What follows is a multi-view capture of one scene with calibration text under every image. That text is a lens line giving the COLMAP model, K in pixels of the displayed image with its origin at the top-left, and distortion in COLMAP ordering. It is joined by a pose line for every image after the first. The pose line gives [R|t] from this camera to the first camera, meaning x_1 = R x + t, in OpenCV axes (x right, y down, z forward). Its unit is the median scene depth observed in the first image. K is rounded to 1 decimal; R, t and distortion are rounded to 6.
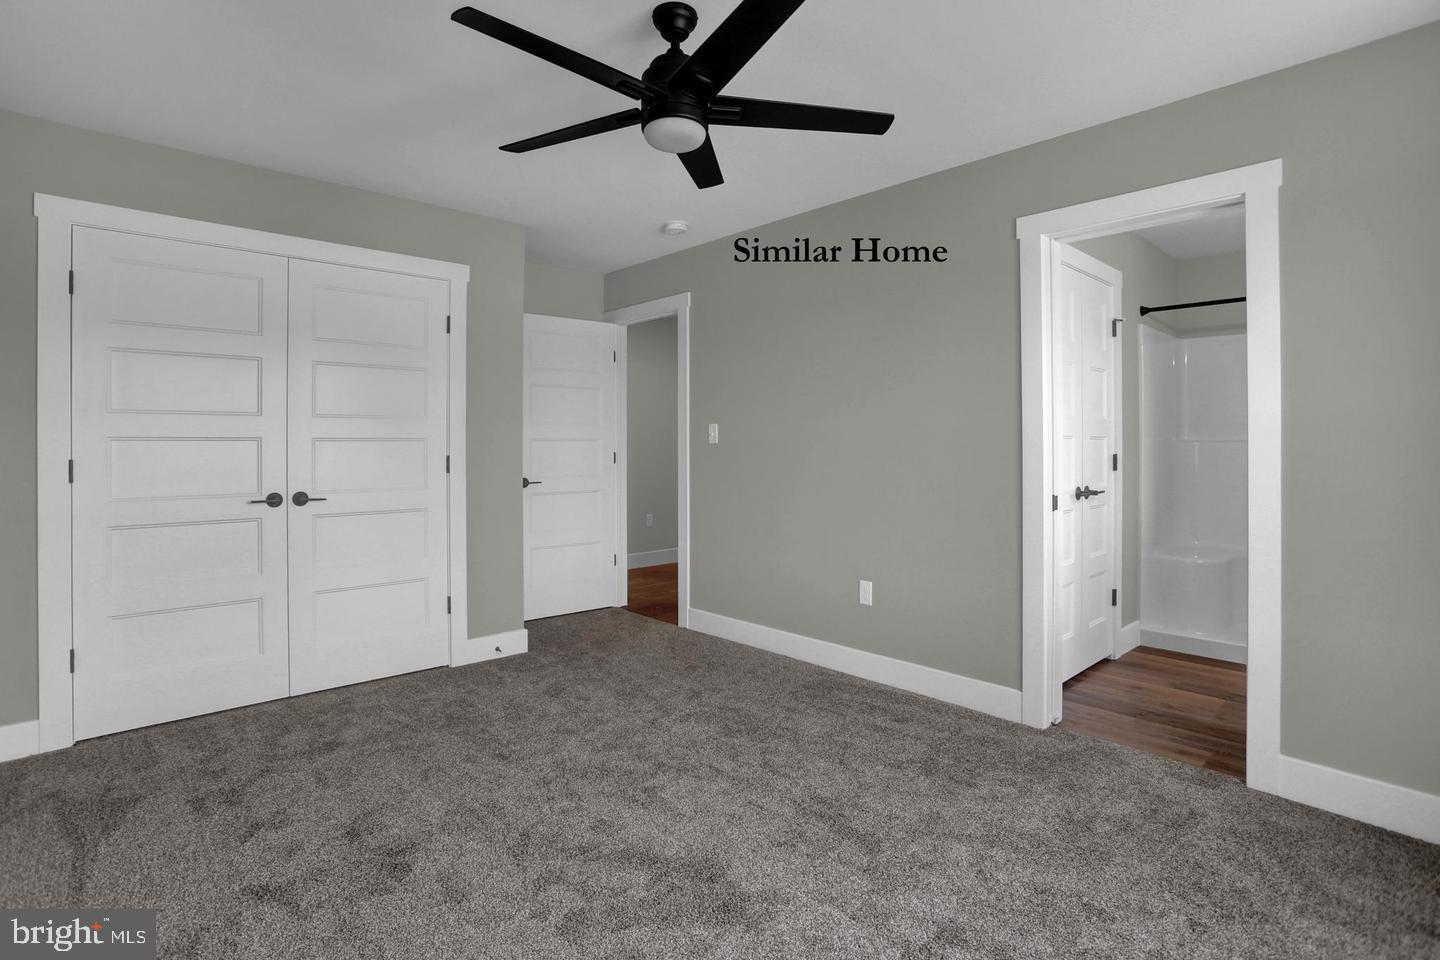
lens RADIAL K [[749.7, 0, 701.7], [0, 749.7, 445.6], [0, 0, 1]] dist [-0.078647, 0.033749]
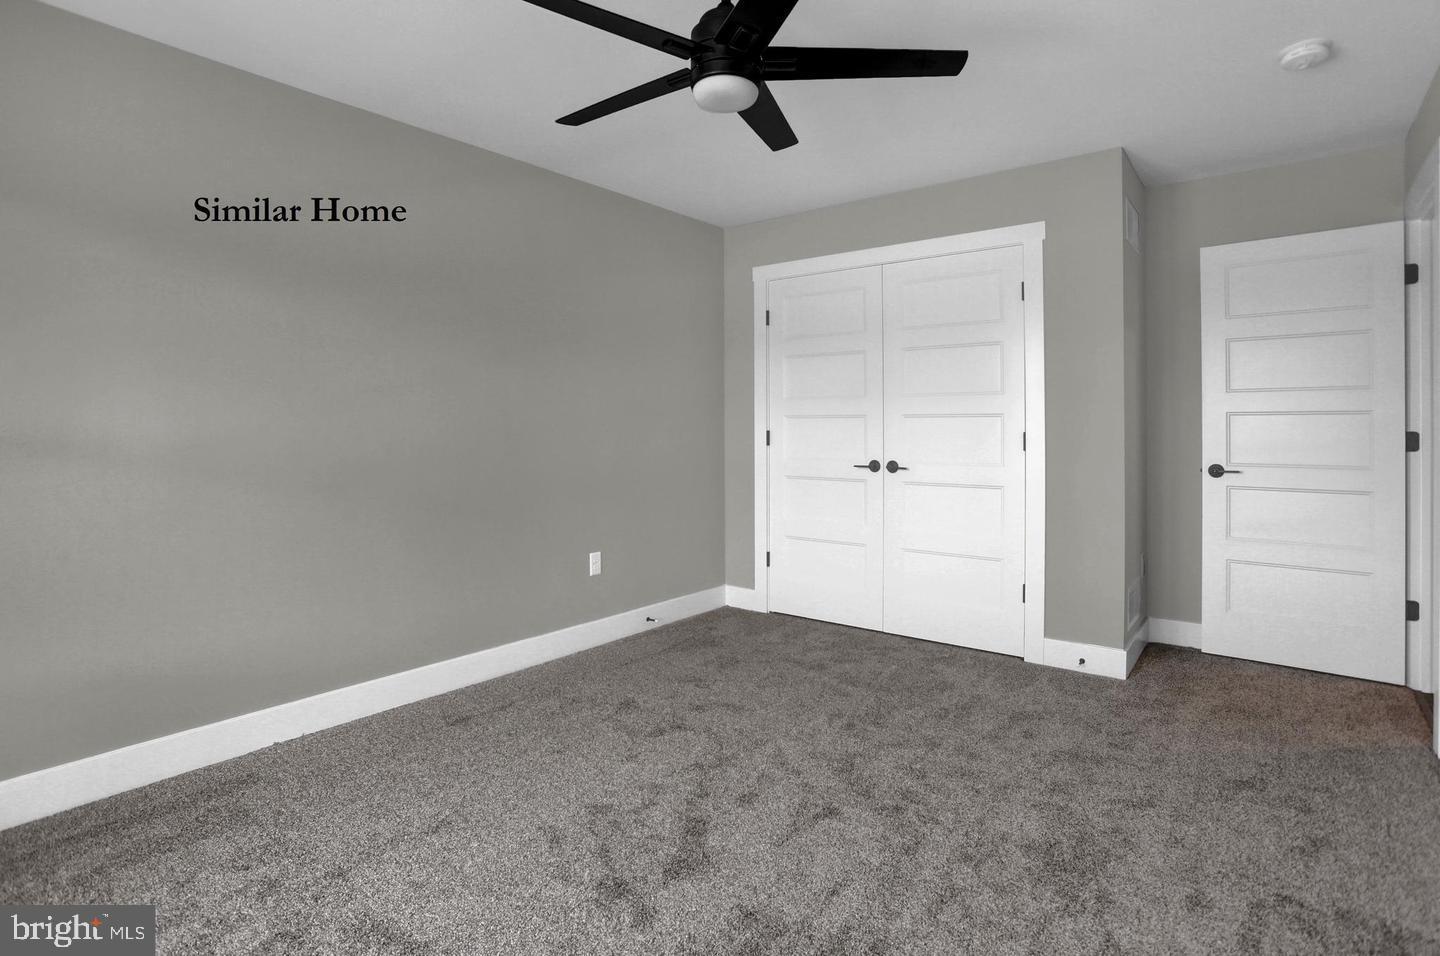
lens RADIAL K [[743.5, 0, 715.4], [0, 743.5, 414.3], [0, 0, 1]] dist [-0.080964, 0.035643]
pose [[0.132707, -0.006234, -0.991136, 0.599412], [-0.000386, 0.999980, -0.006341, -0.003973], [0.991155, 0.001224, 0.132702, 0.572294]]
